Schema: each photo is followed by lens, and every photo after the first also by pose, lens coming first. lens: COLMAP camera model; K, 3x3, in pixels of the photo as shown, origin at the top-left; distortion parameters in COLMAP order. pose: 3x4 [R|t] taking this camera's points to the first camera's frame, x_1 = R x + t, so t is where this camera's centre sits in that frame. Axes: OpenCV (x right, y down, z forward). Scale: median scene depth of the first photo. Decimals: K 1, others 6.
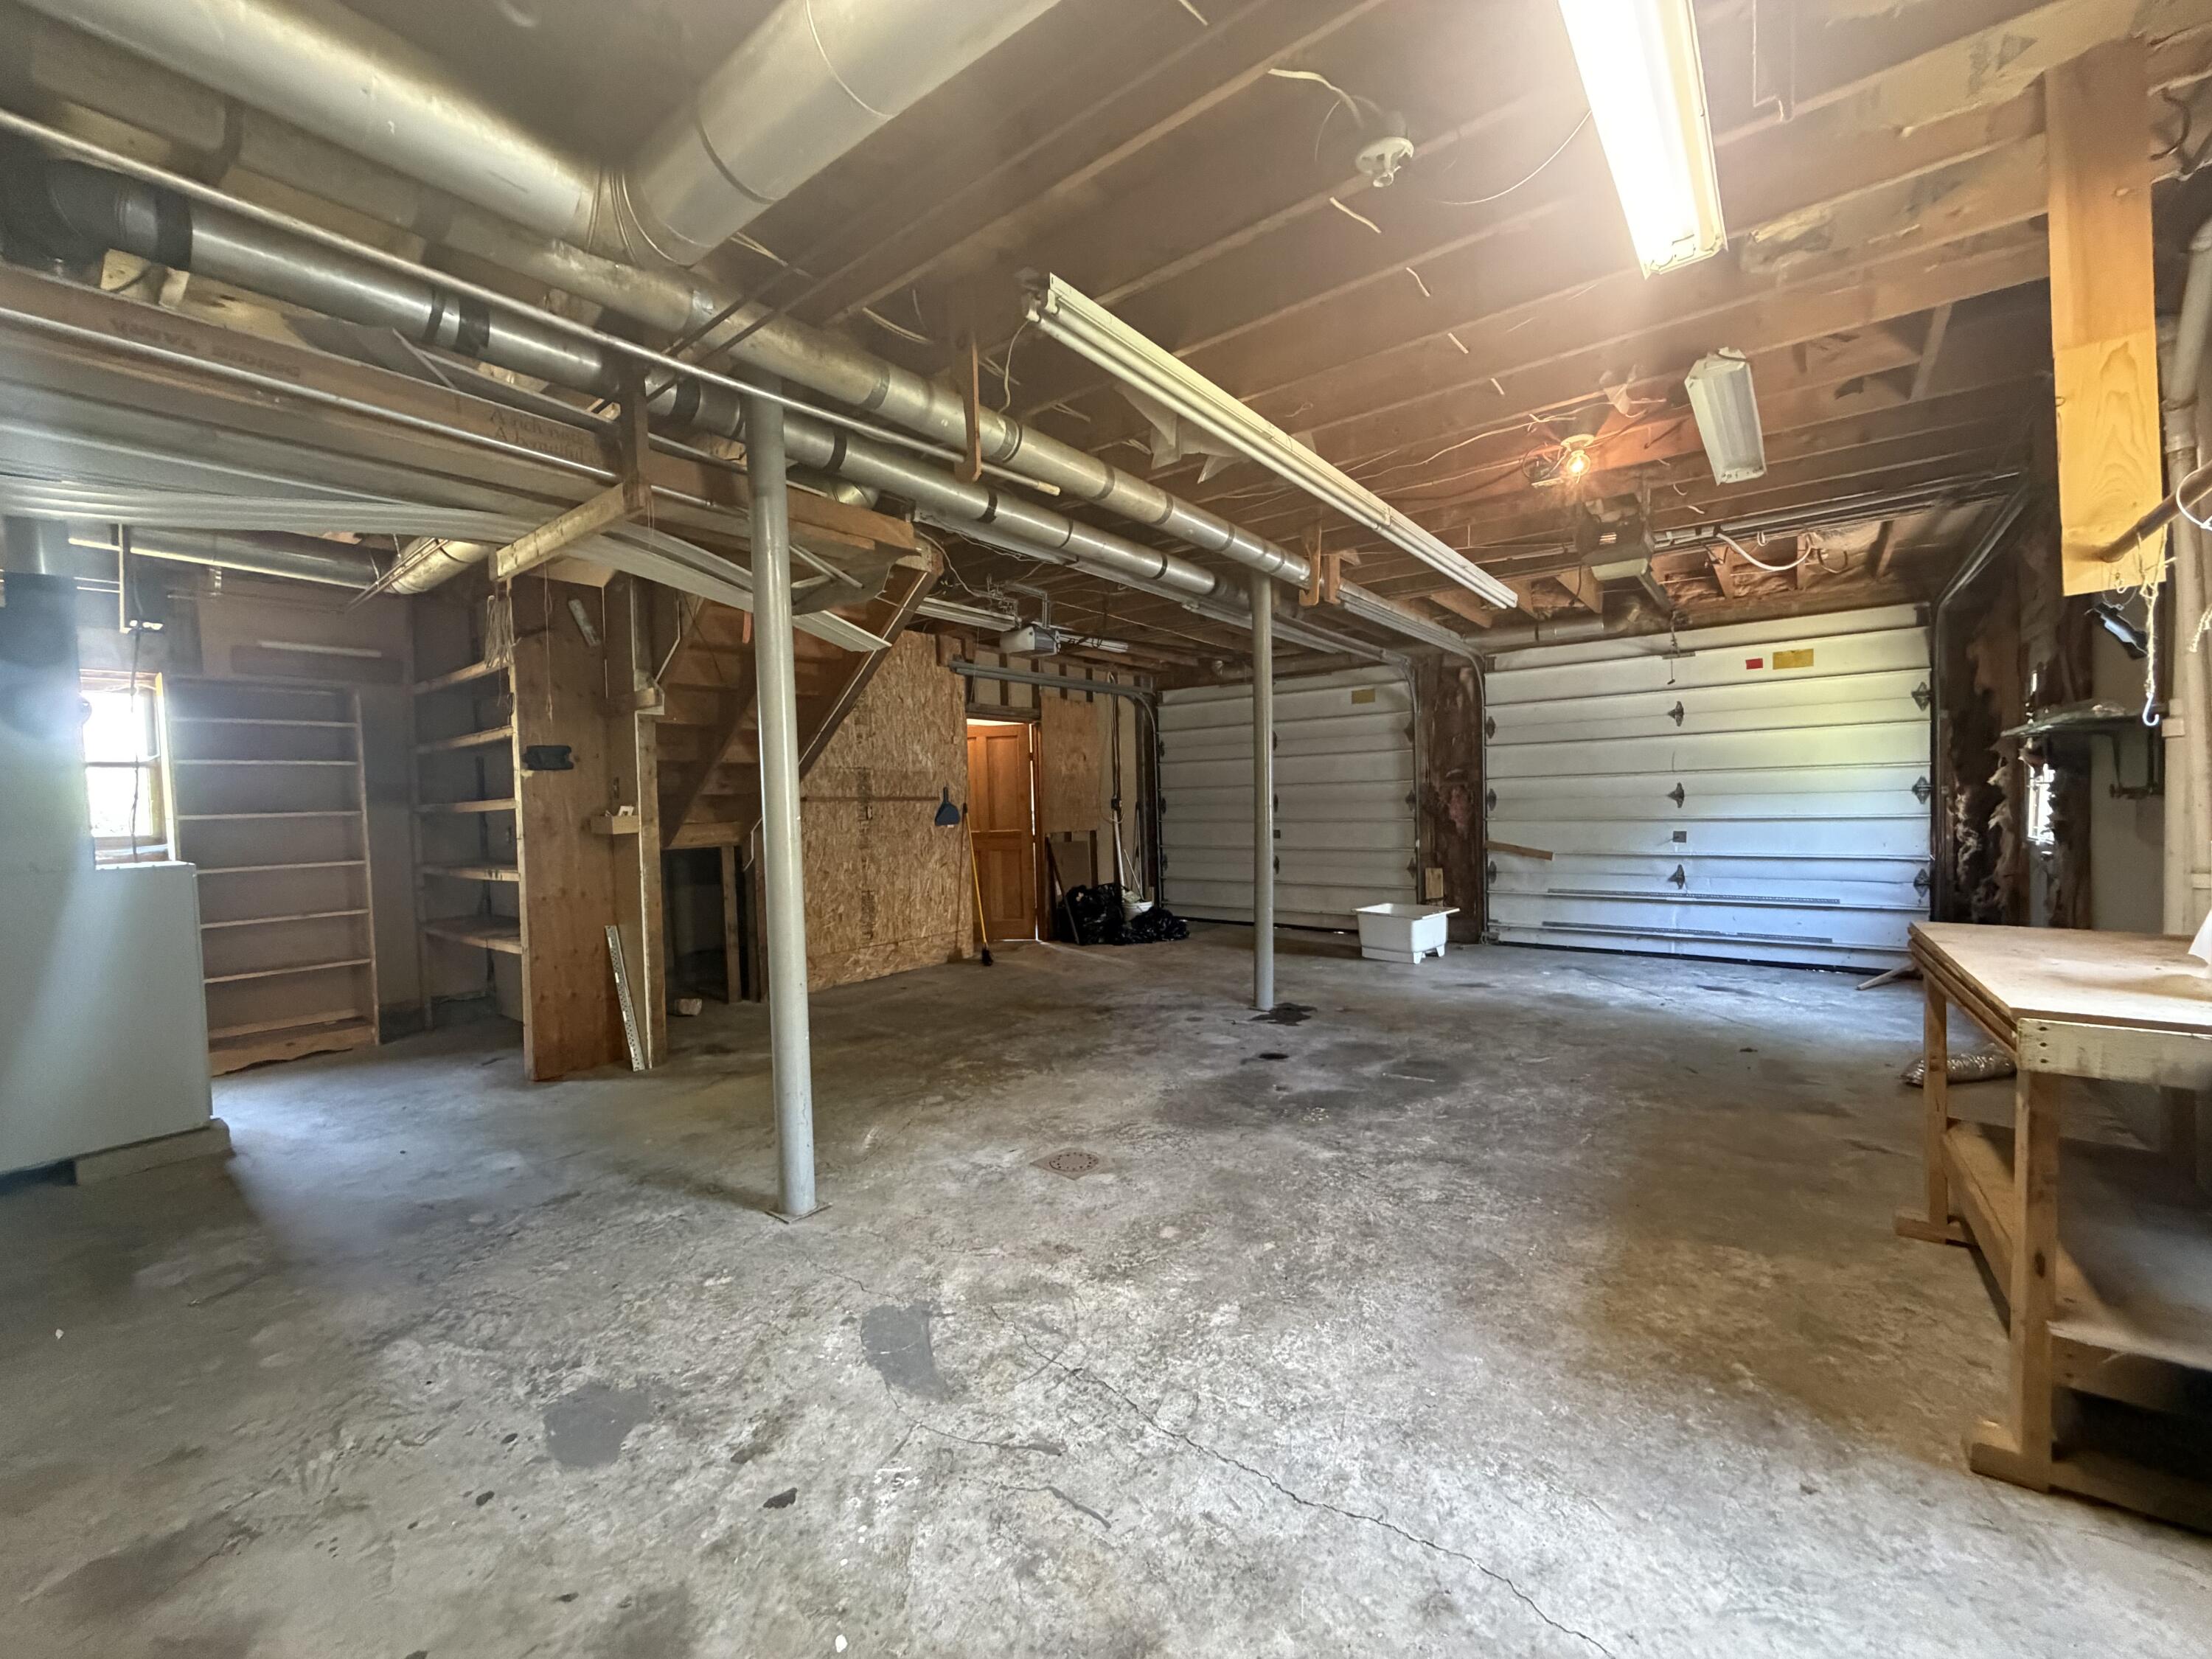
lens RADIAL K [[881.1, 0, 1099.8], [0, 881.1, 828.8], [0, 0, 1]] dist [-0.000343, 0.000083]
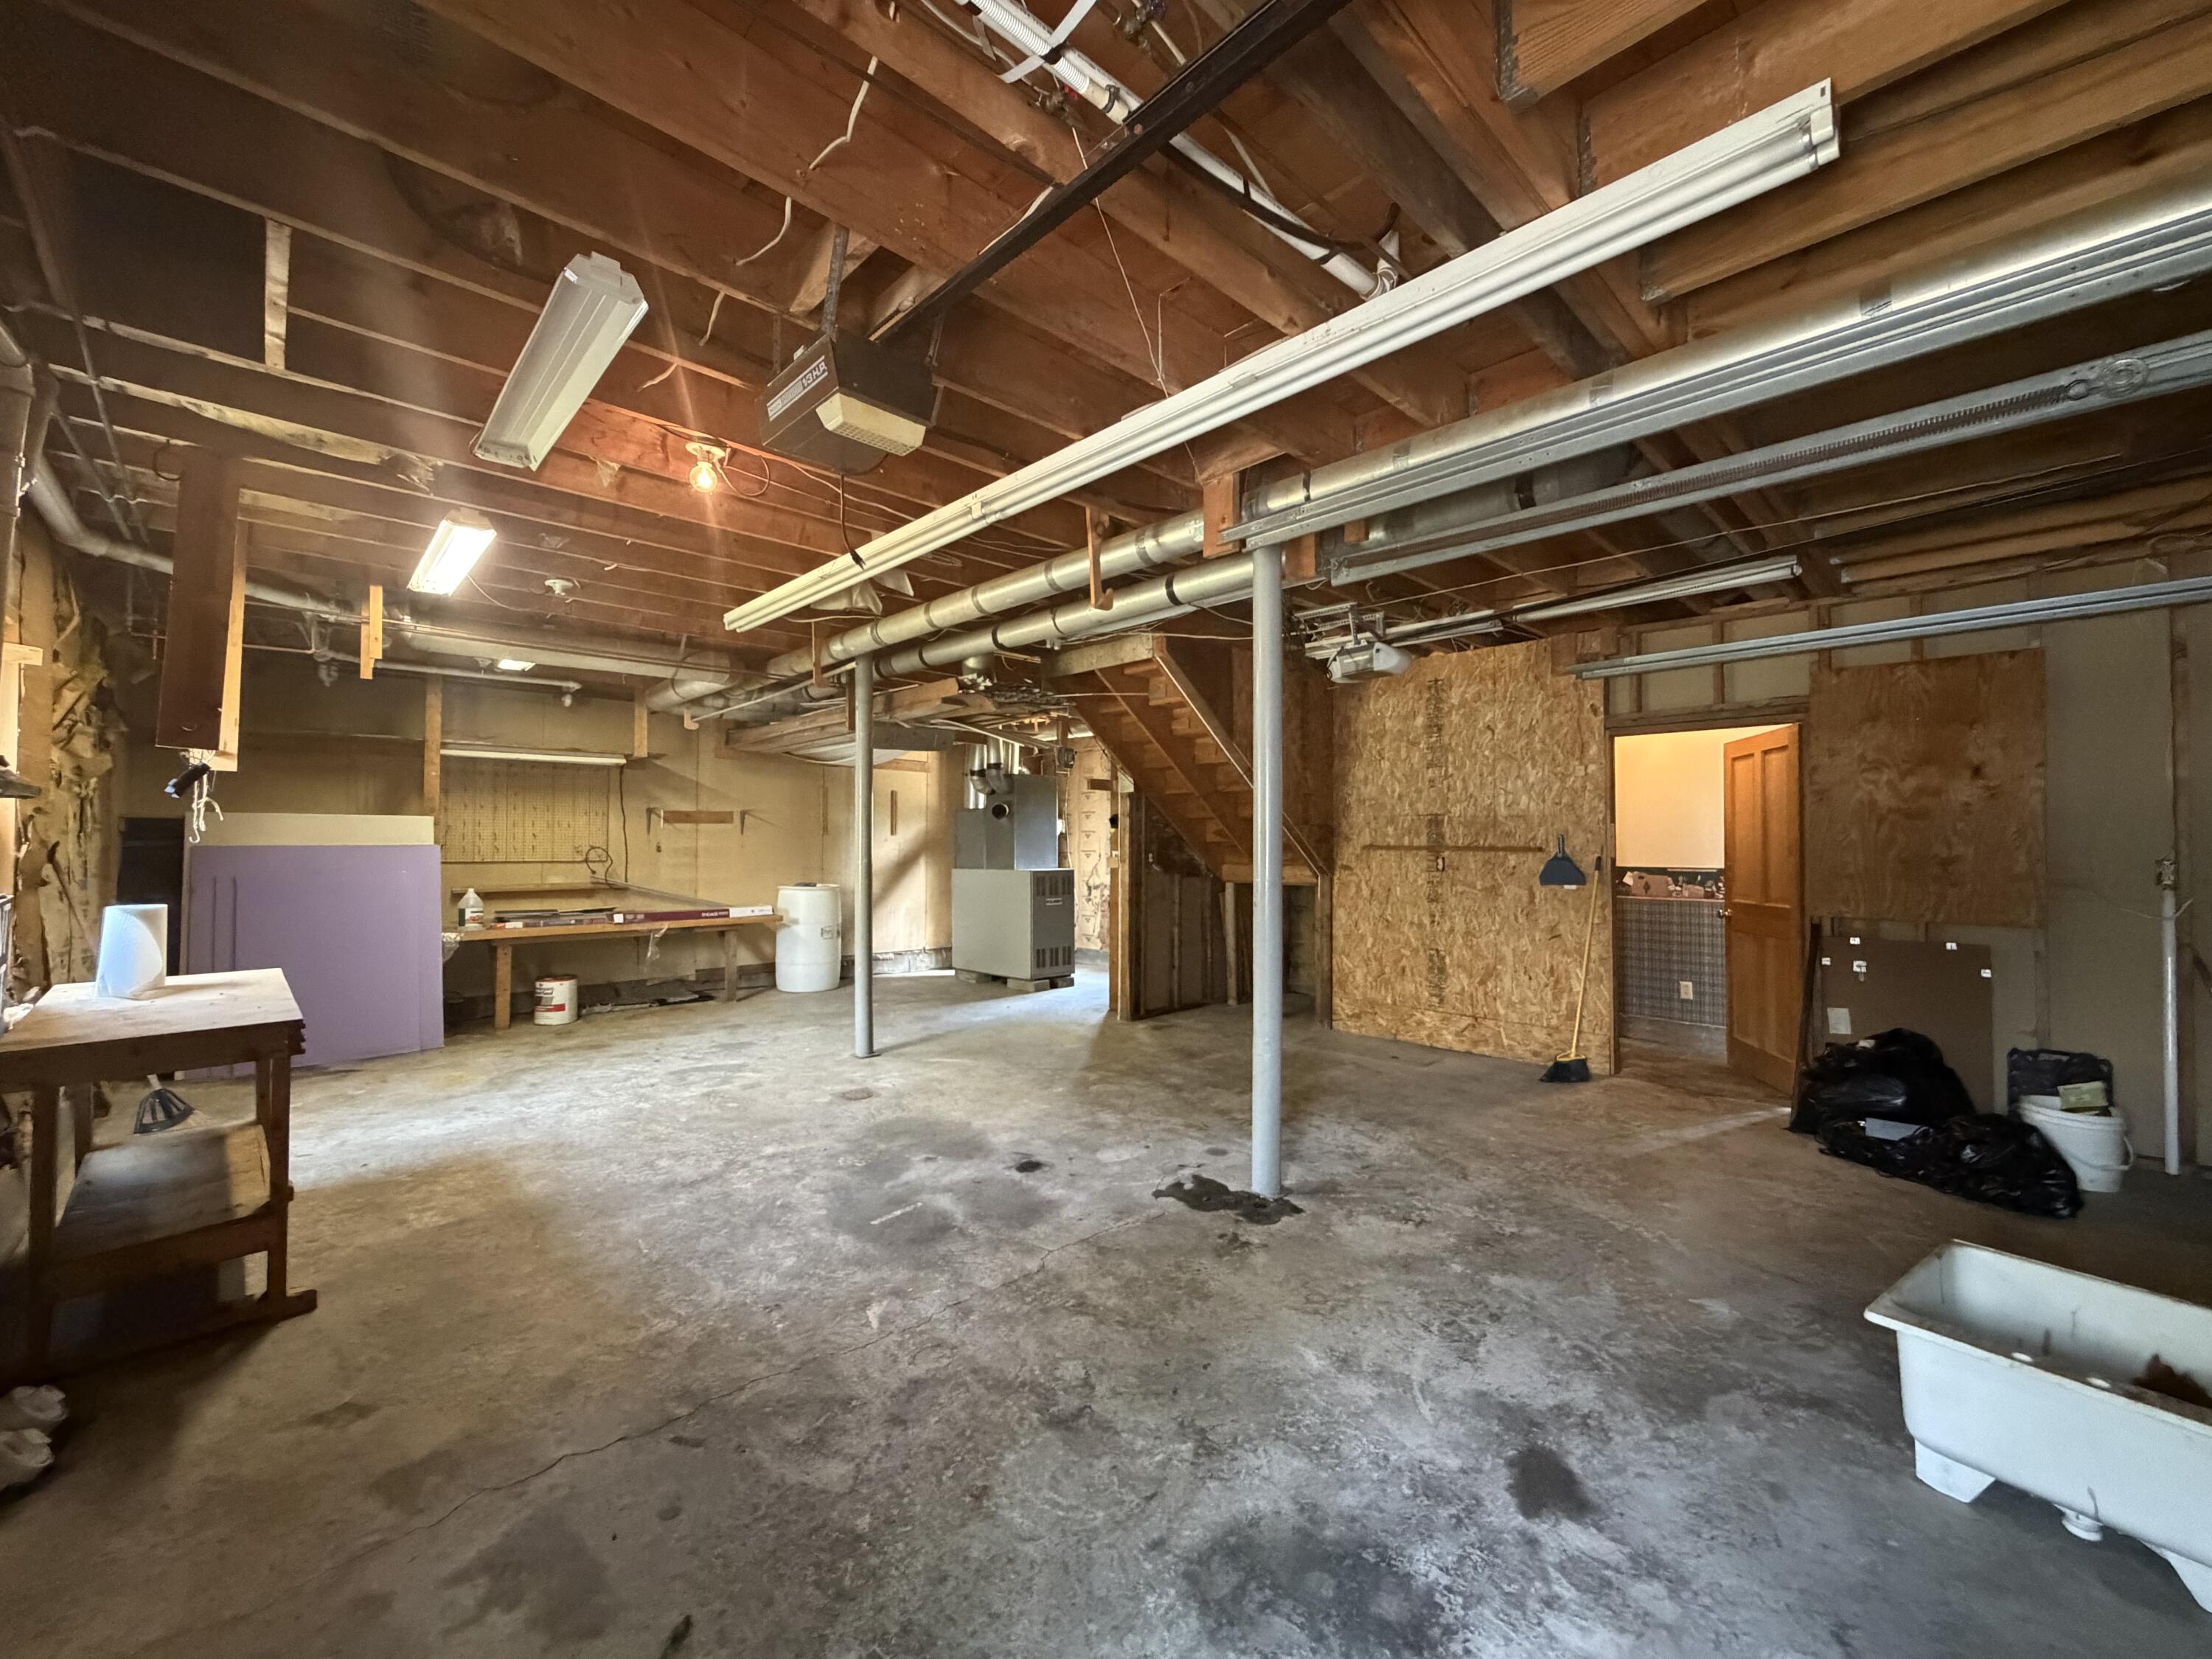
lens RADIAL K [[881.1, 0, 1099.8], [0, 881.1, 828.8], [0, 0, 1]] dist [-0.000343, 0.000083]
pose [[-0.140297, 0.008373, -0.990074, 1.138056], [-0.027968, 0.999532, 0.012417, -0.091844], [0.989714, 0.029432, -0.139997, 1.295777]]
